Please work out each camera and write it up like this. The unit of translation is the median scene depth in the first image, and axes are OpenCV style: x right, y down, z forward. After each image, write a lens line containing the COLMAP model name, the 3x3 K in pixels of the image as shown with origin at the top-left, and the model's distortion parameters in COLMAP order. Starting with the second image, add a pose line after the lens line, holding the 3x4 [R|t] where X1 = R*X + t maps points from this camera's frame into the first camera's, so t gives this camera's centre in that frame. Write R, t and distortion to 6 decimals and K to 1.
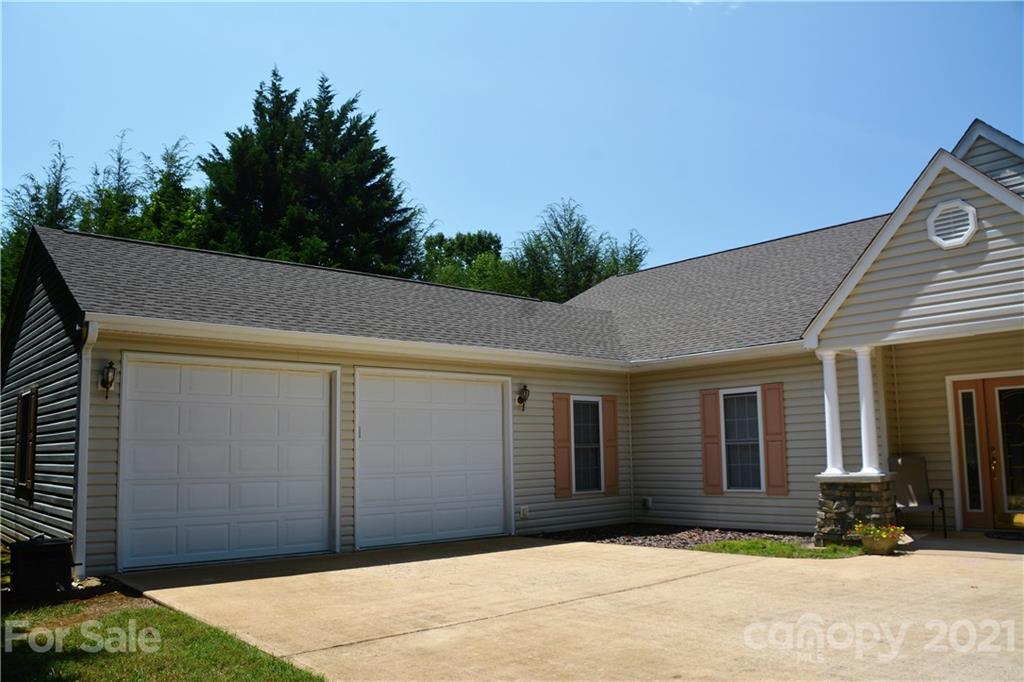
lens RADIAL K [[776.8, 0, 512.0], [0, 776.8, 341.0], [0, 0, 1]] dist [-0.122884, 0.000588]
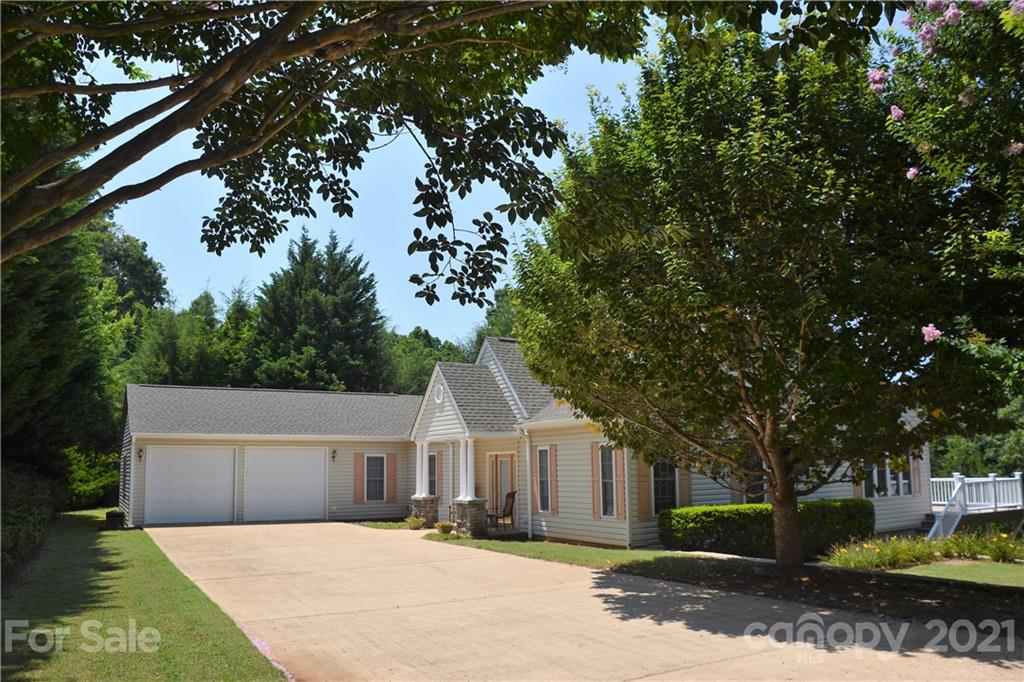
lens RADIAL K [[776.8, 0, 512.0], [0, 776.8, 341.0], [0, 0, 1]] dist [-0.122884, 0.000588]
pose [[0.977551, -0.029365, -0.208644, 0.868184], [0.025892, 0.999477, -0.019361, -0.174806], [0.209104, 0.013524, 0.977800, -0.897044]]
